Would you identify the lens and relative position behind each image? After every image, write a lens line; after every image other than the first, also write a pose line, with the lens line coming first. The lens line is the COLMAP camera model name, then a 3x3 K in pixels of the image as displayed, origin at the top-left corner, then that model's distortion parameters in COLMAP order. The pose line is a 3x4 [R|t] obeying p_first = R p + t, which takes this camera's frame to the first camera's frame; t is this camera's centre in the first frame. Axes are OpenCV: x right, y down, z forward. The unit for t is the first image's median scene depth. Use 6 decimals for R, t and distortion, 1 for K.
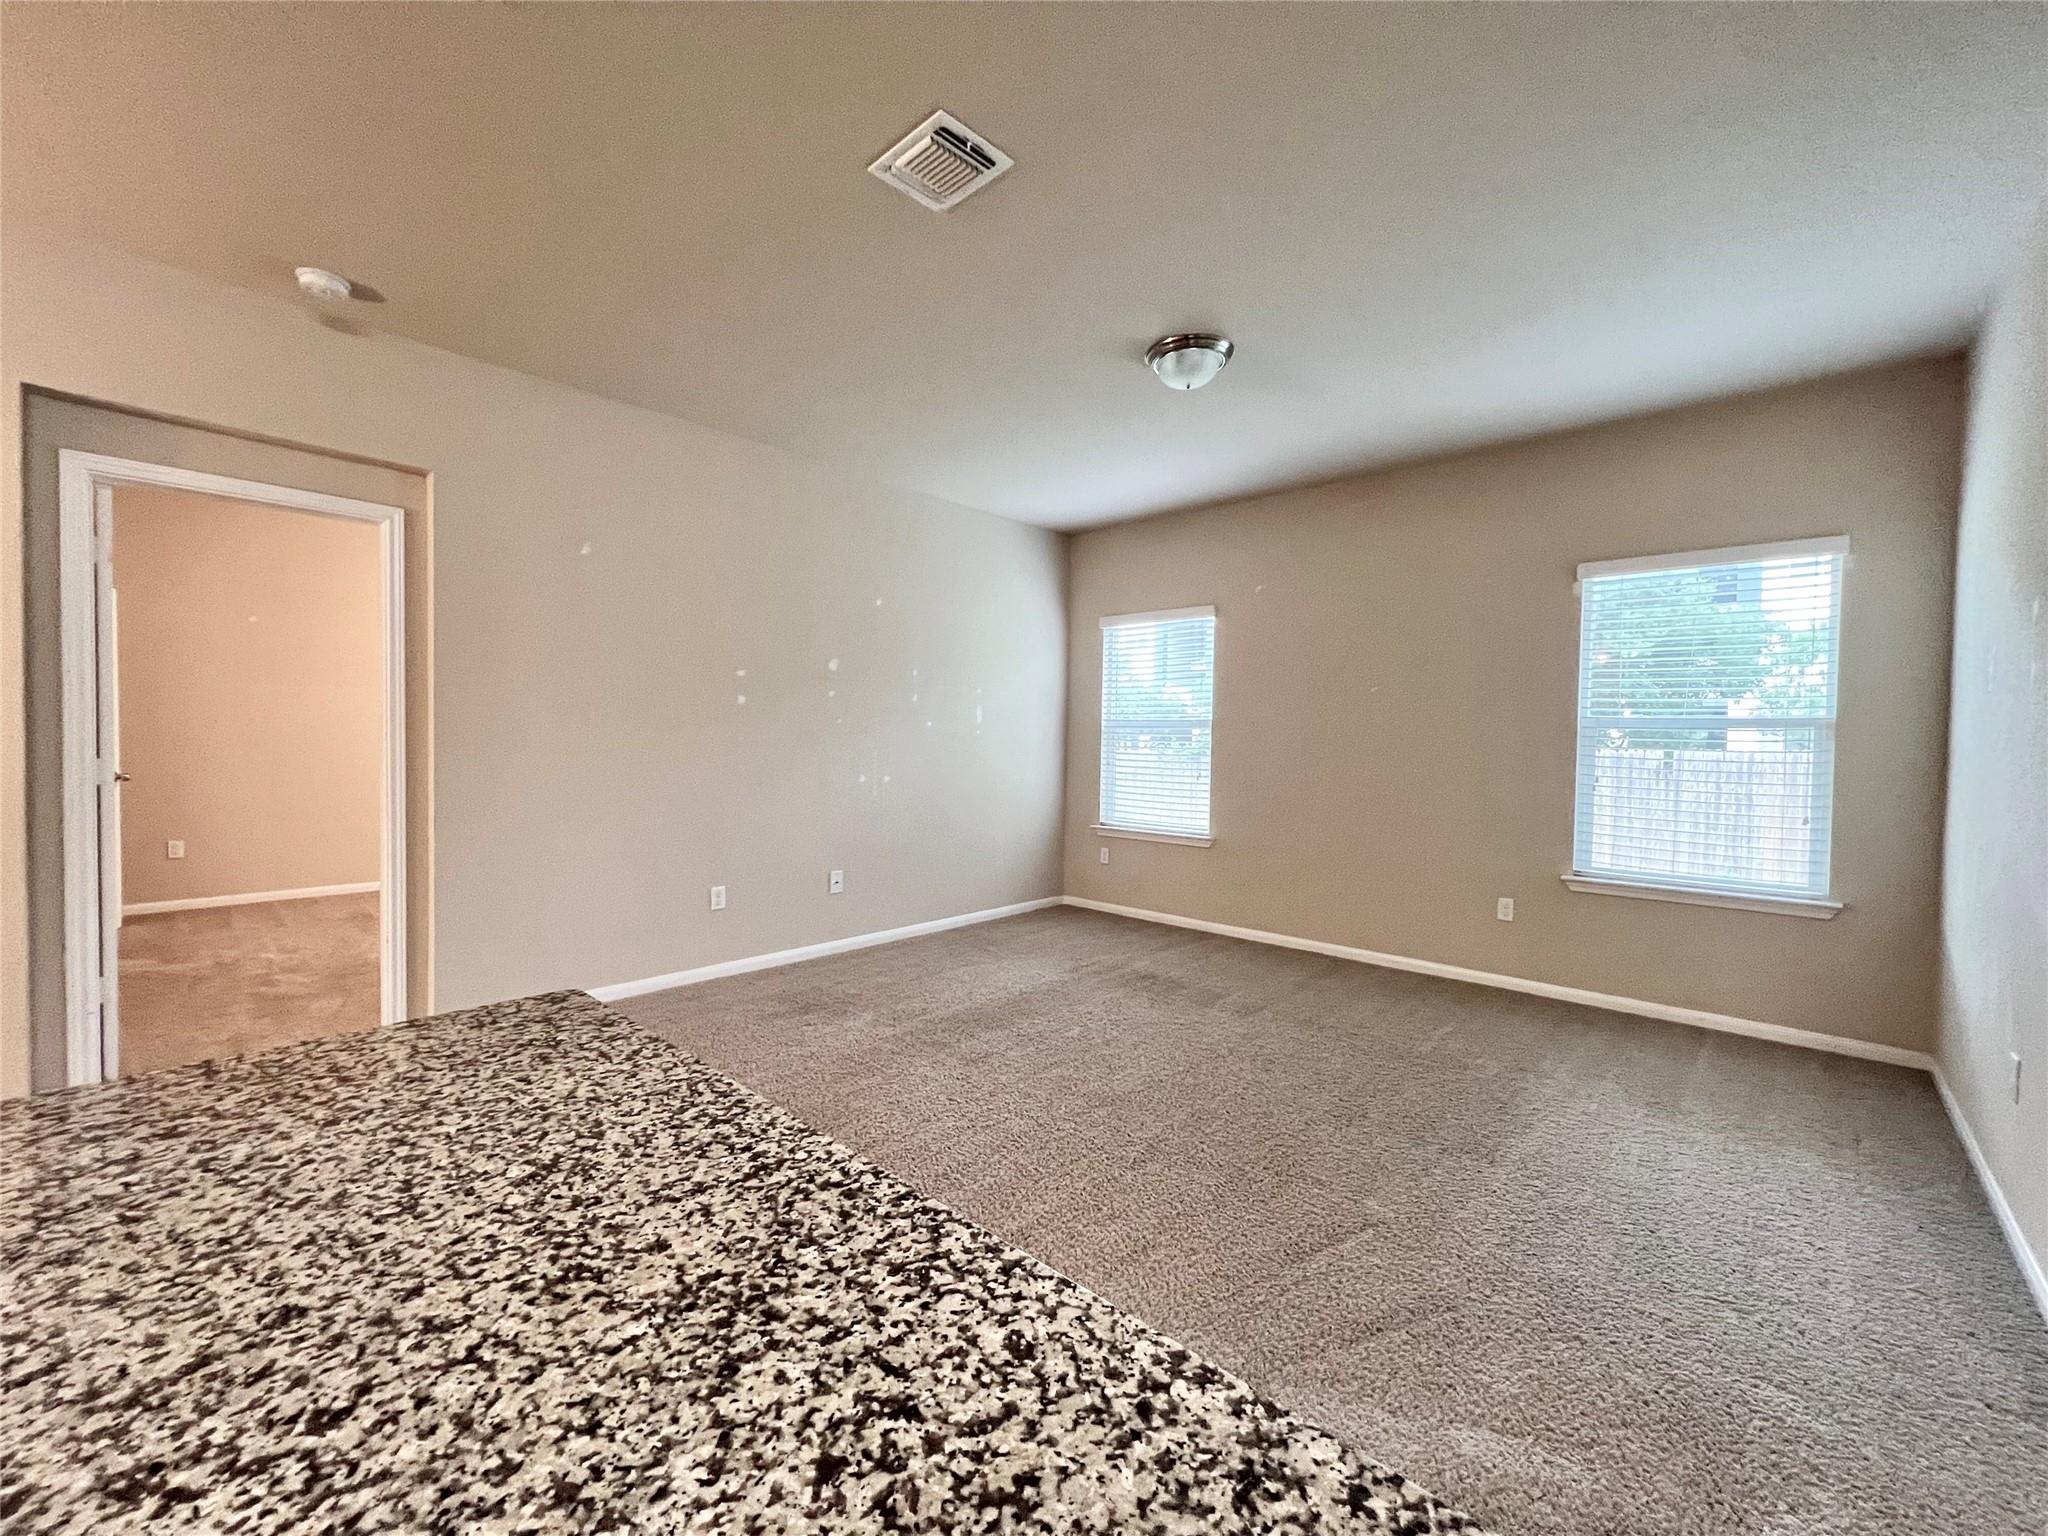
lens RADIAL K [[827.5, 0, 1036.2], [0, 827.5, 760.2], [0, 0, 1]] dist [-0.002053, -0.000232]
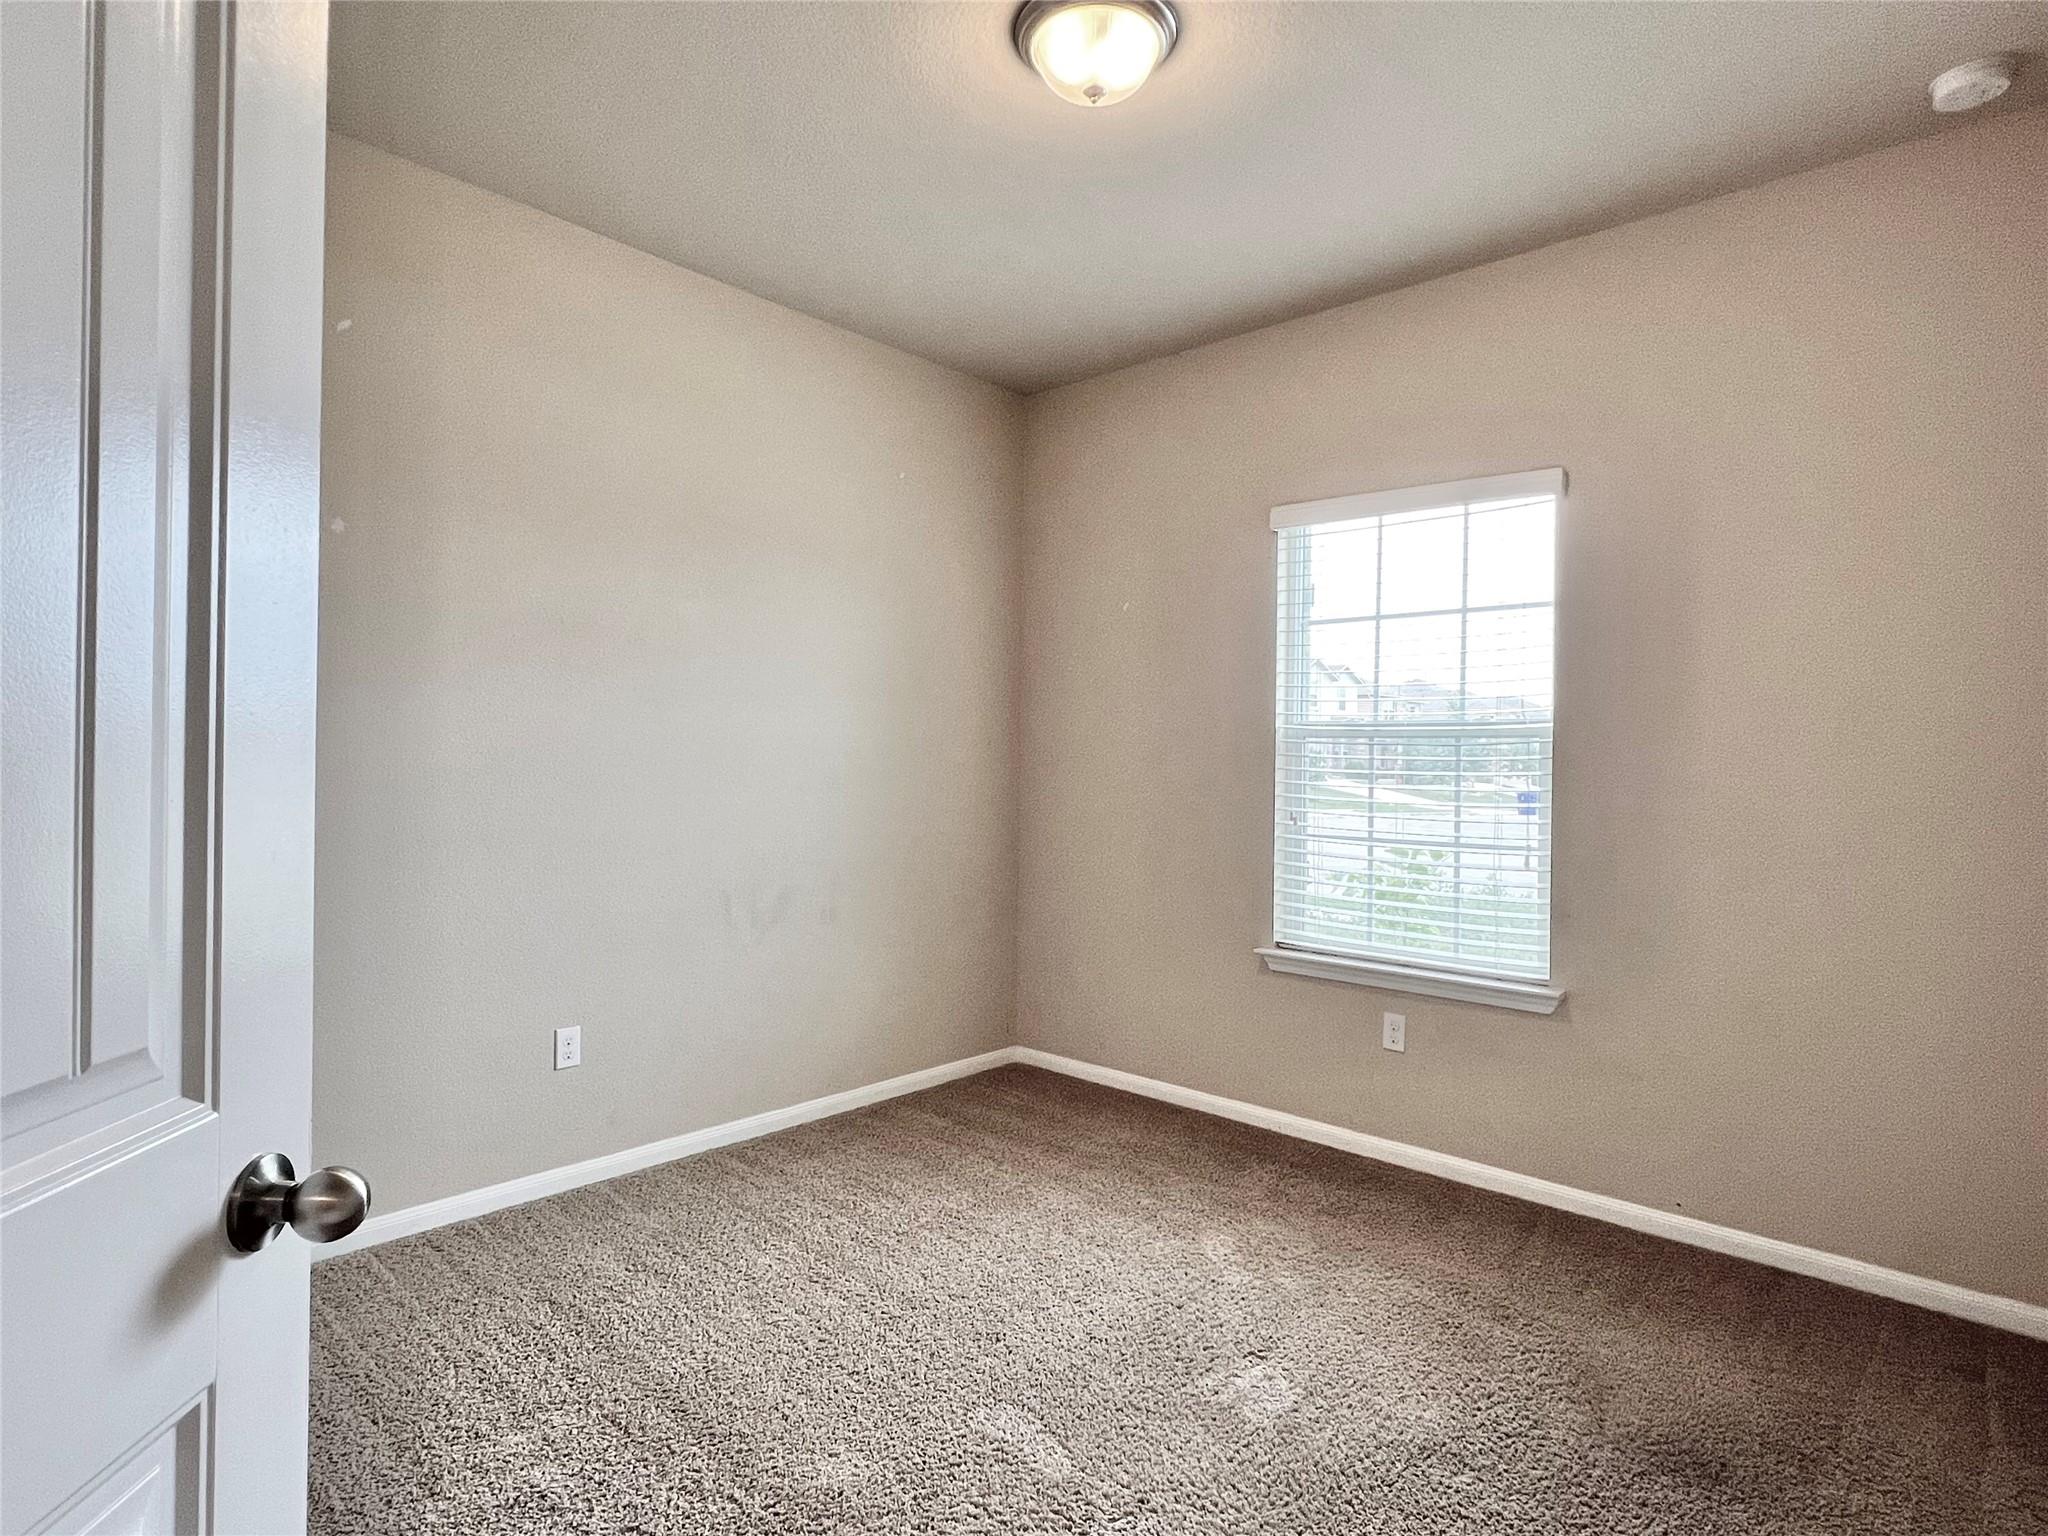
lens RADIAL K [[835.8, 0, 1021.4], [0, 835.8, 766.8], [0, 0, 1]] dist [-0.001620, -0.000012]
pose [[0.994727, 0.004004, 0.102479, -0.138788], [-0.000923, 0.999547, -0.030091, -0.011049], [-0.102553, 0.029838, 0.994280, 0.648156]]
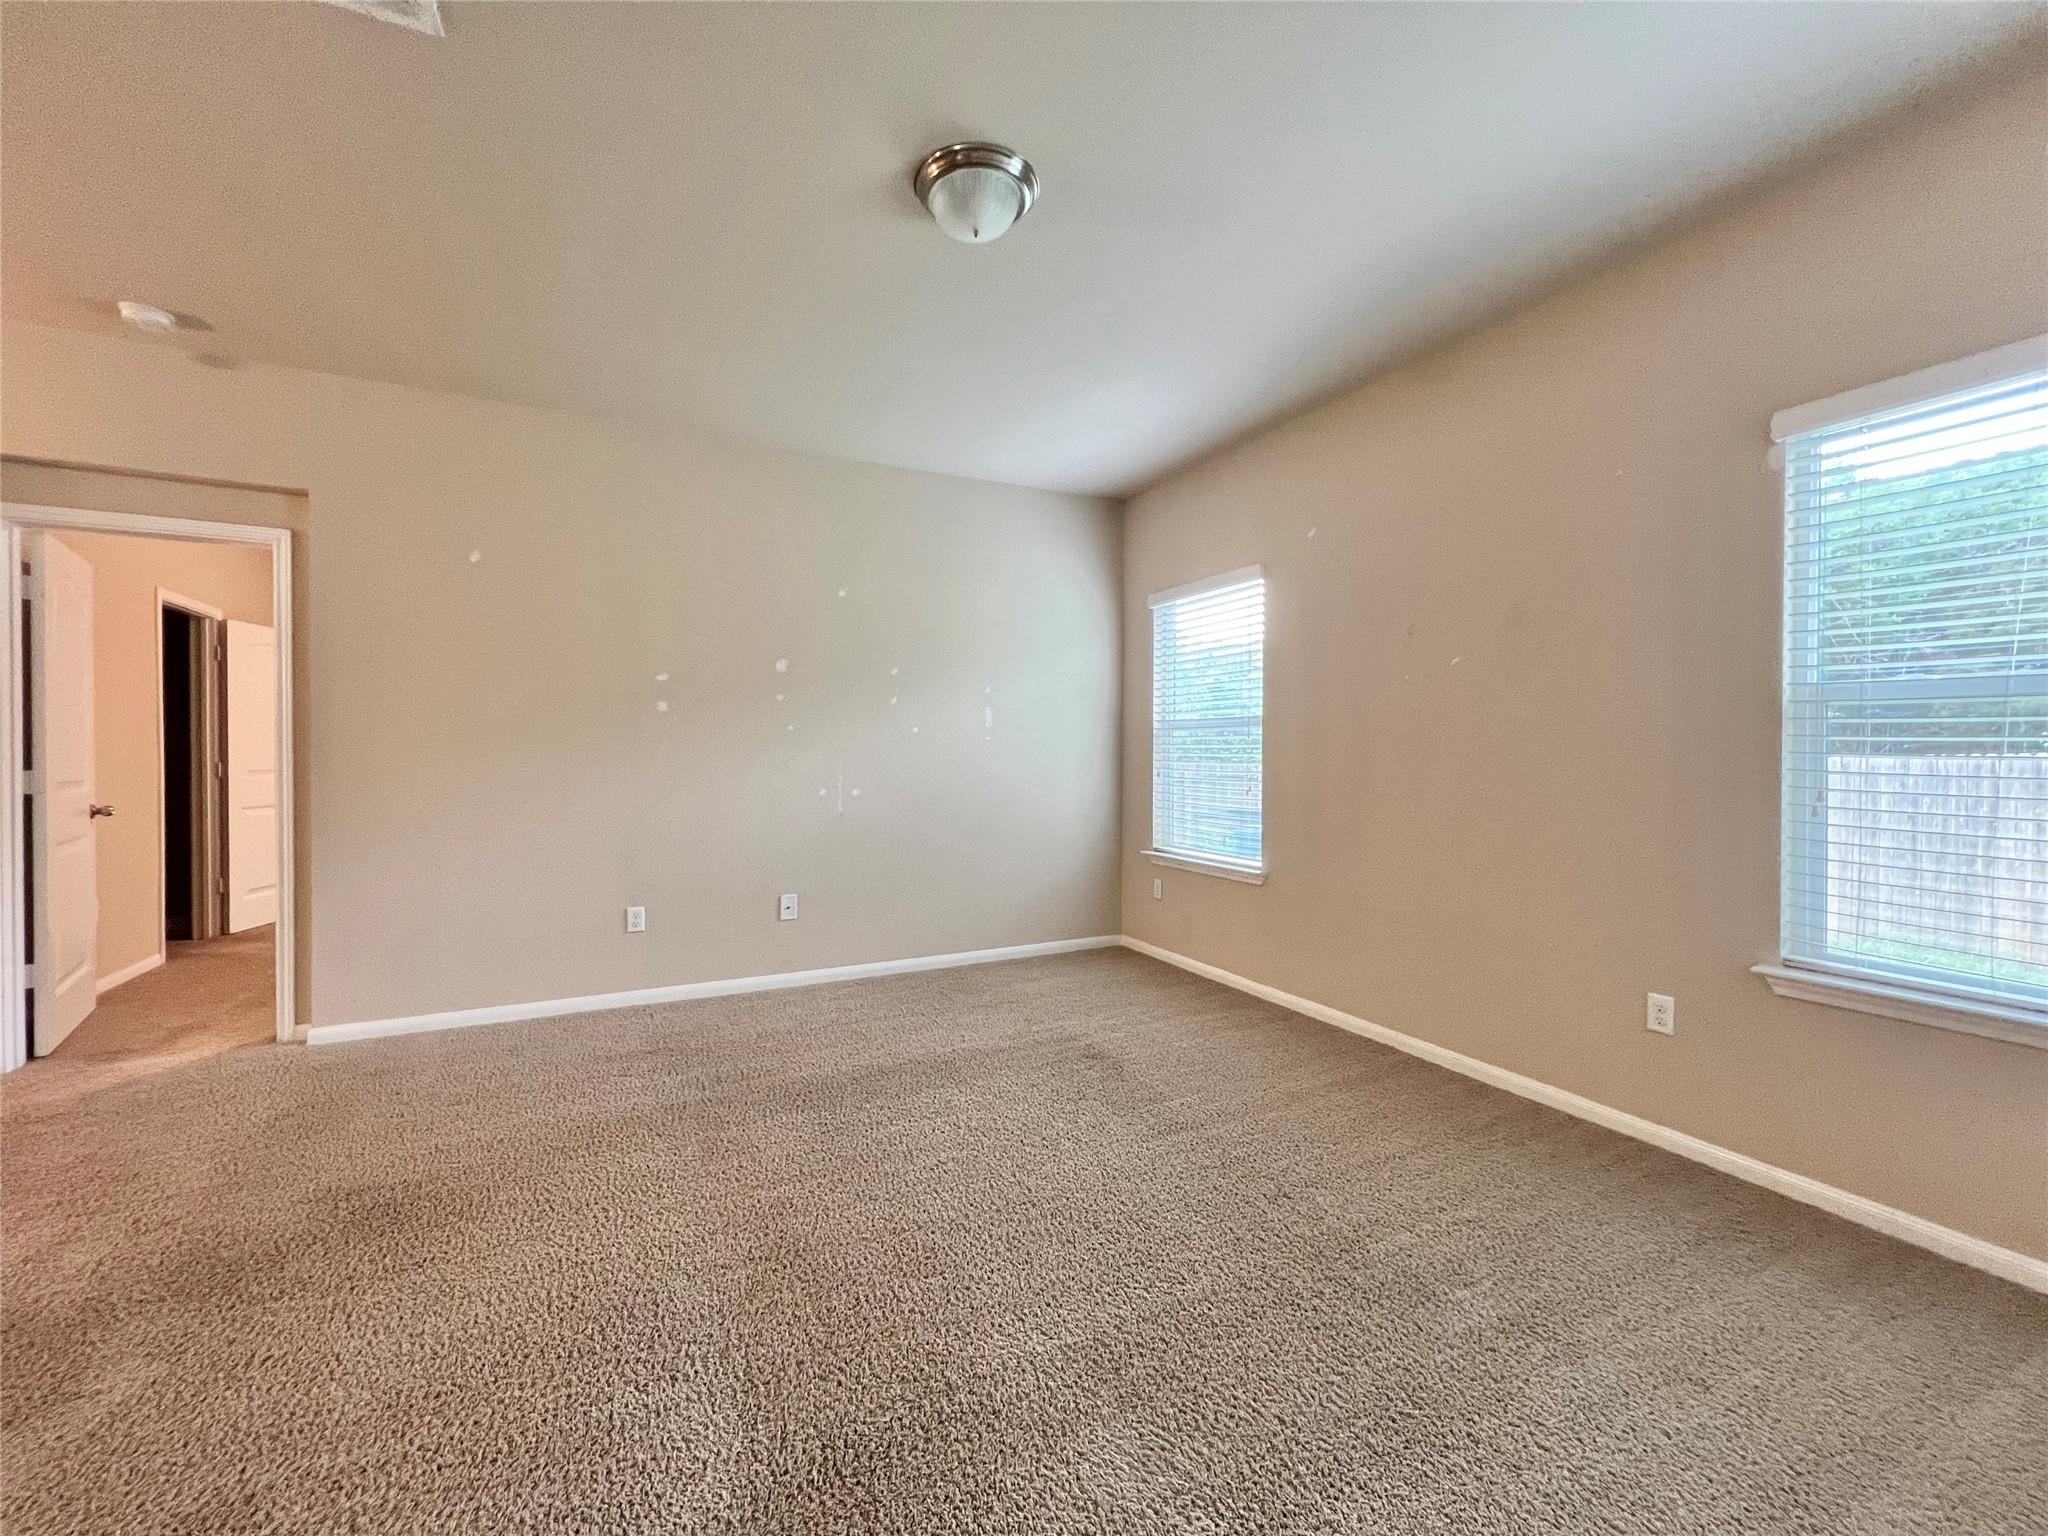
lens RADIAL K [[827.5, 0, 1034.9], [0, 827.5, 765.9], [0, 0, 1]] dist [-0.002053, -0.000232]
pose [[0.933685, -0.009094, -0.357979, 0.310893], [0.005106, 0.999914, -0.012085, 0.005883], [0.358059, 0.009456, 0.933651, 0.241409]]
